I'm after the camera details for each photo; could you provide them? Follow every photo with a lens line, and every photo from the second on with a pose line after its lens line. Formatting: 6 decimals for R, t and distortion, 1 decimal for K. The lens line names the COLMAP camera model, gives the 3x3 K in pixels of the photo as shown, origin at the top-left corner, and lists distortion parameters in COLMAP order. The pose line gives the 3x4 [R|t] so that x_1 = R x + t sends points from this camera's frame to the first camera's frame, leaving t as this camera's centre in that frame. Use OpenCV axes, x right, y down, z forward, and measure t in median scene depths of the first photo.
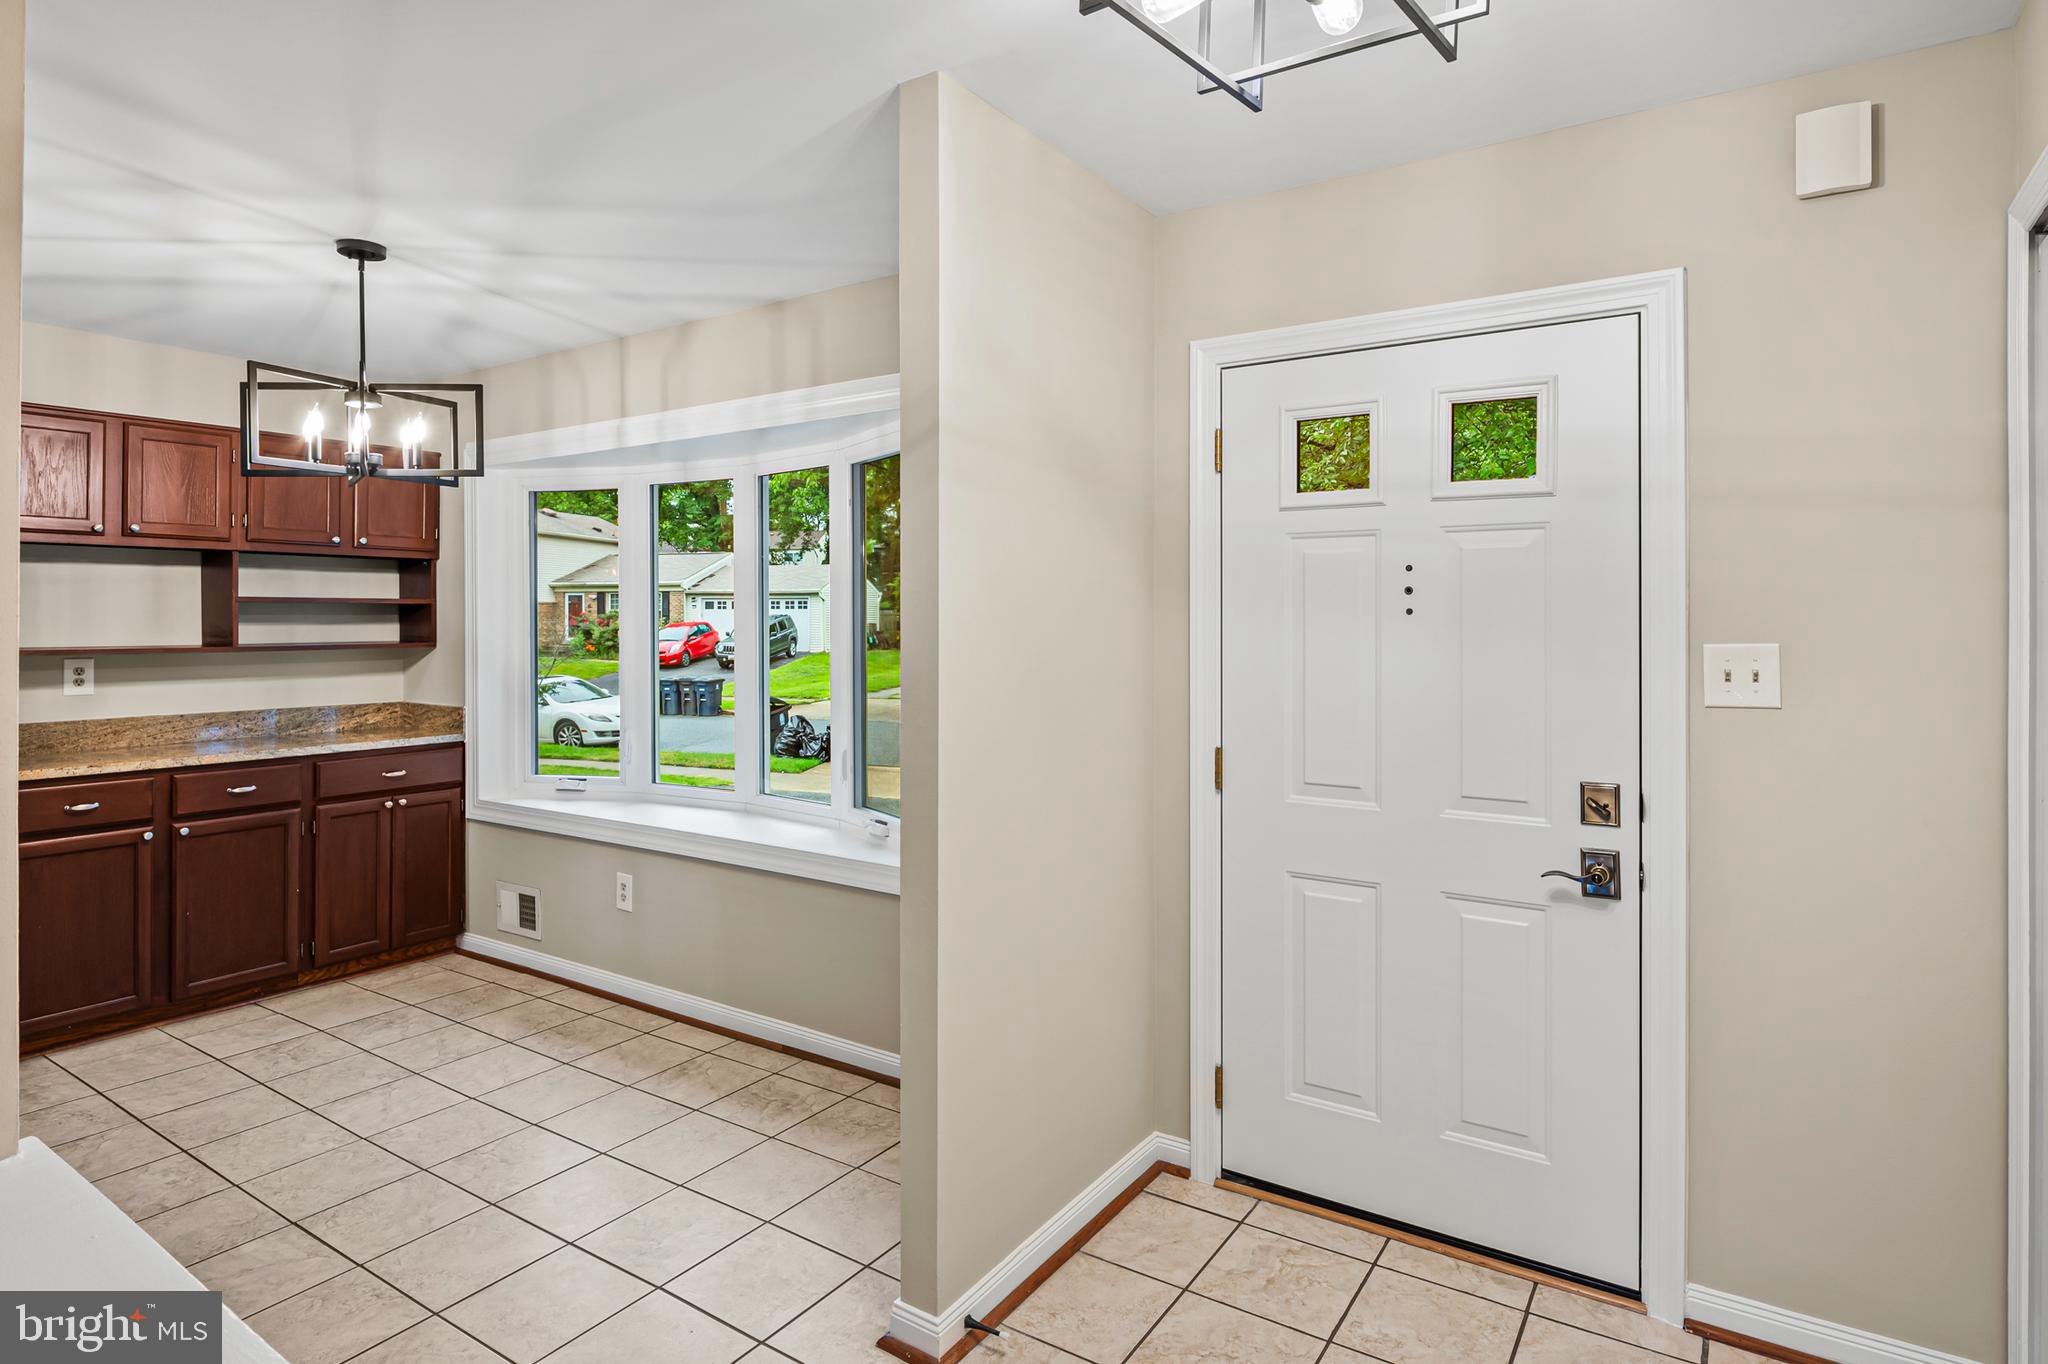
lens RADIAL K [[1109.5, 0, 1020.5], [0, 1109.5, 610.4], [0, 0, 1]] dist [-0.006709, -0.001701]
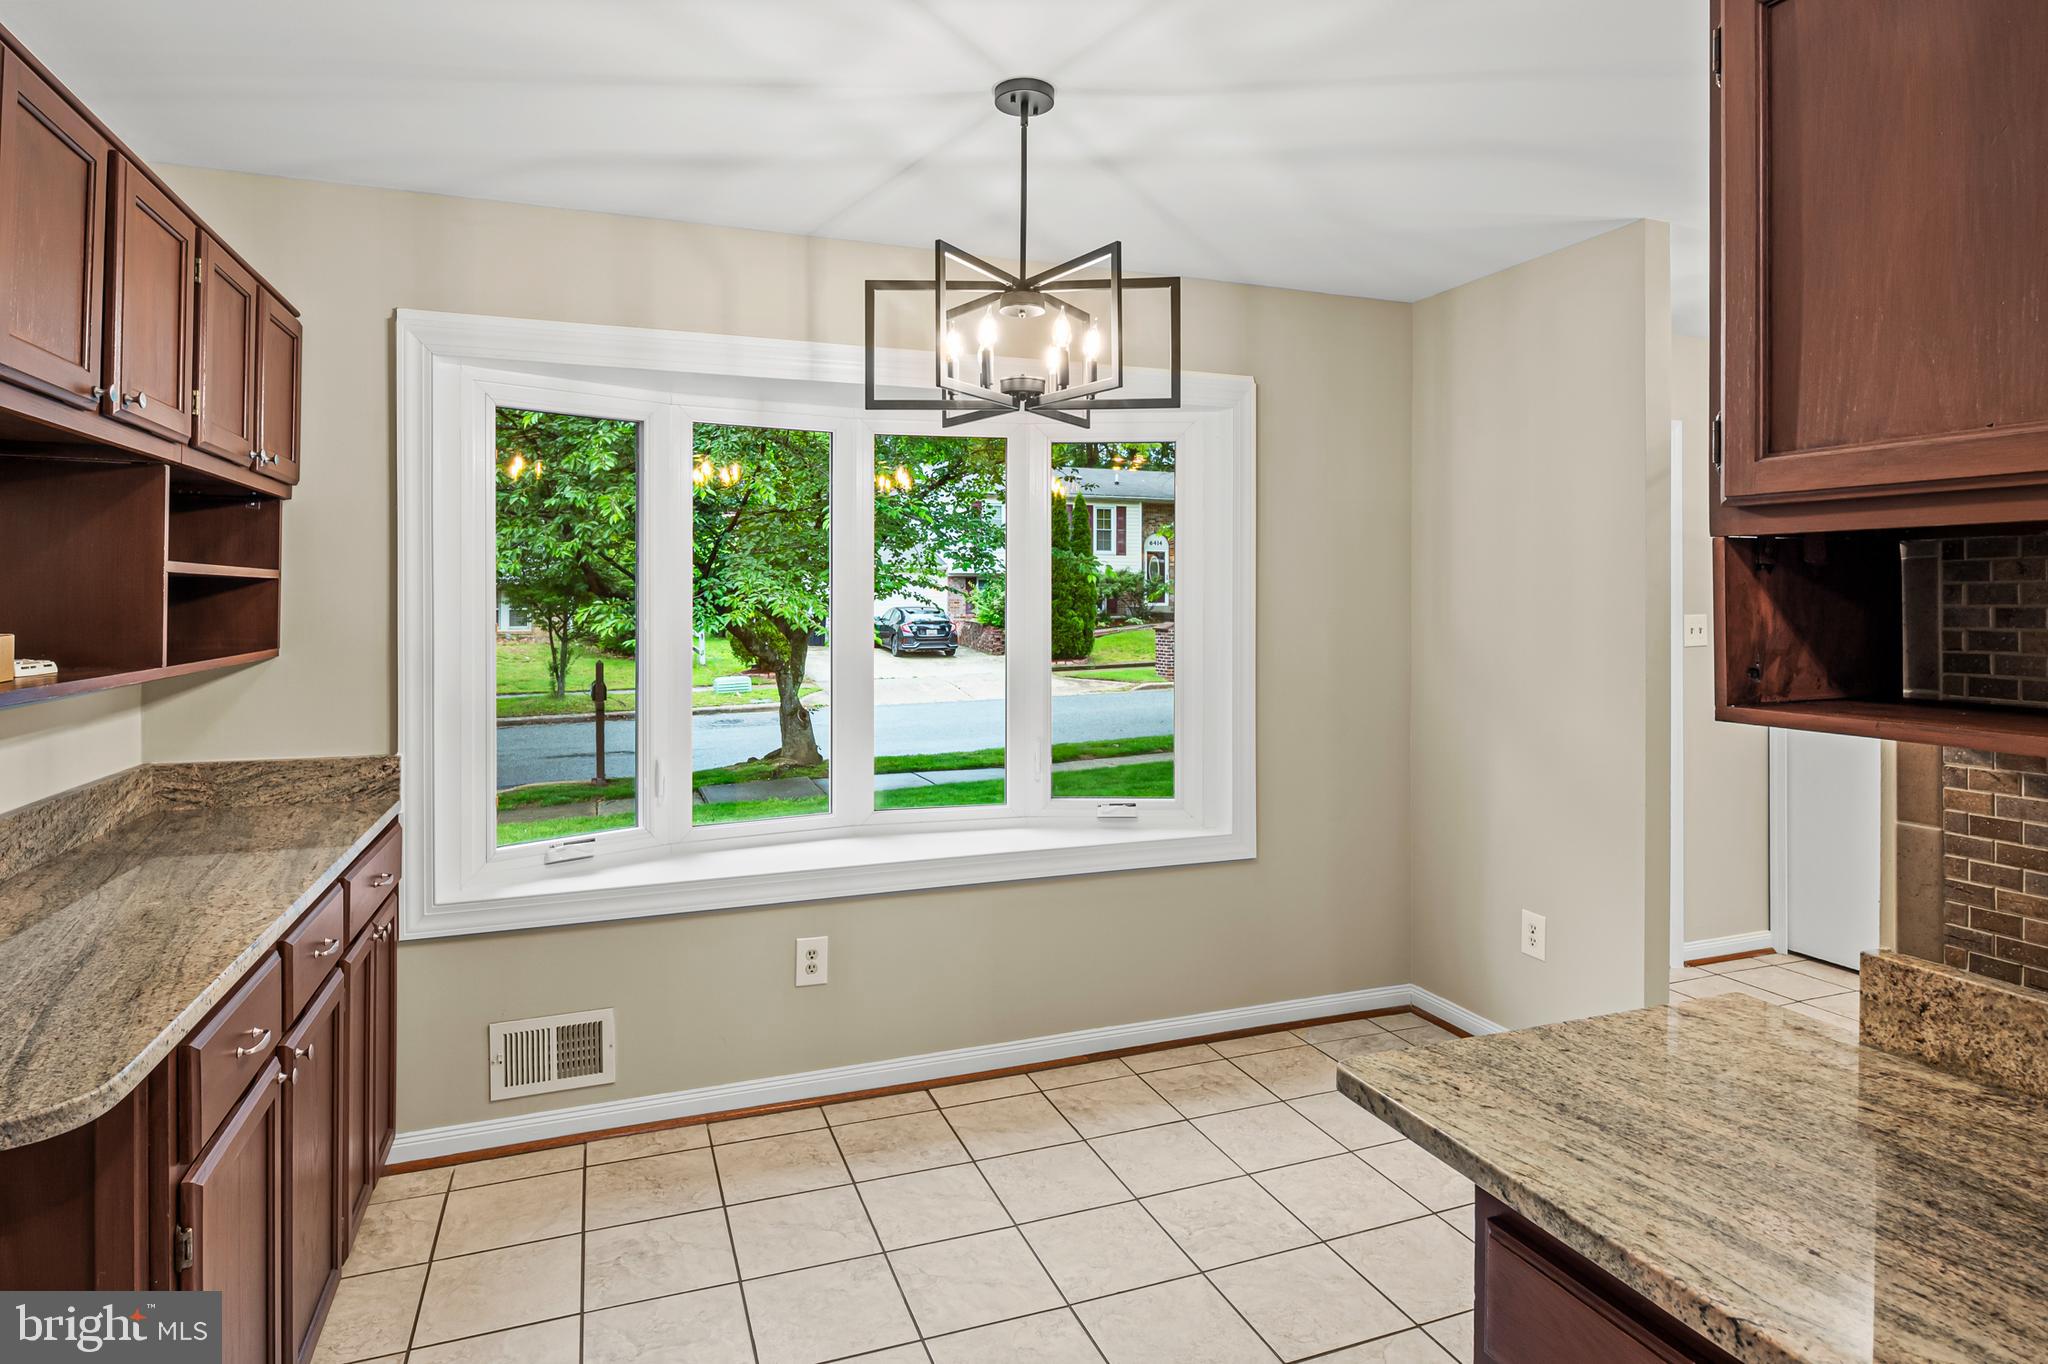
lens RADIAL K [[1112.9, 0, 1019.4], [0, 1112.9, 594.7], [0, 0, 1]] dist [-0.001831, -0.000825]
pose [[0.583368, 0.003397, 0.812201, -0.843020], [-0.005256, 0.999986, -0.000407, 0.000278], [-0.812191, -0.004031, 0.583378, 0.408163]]
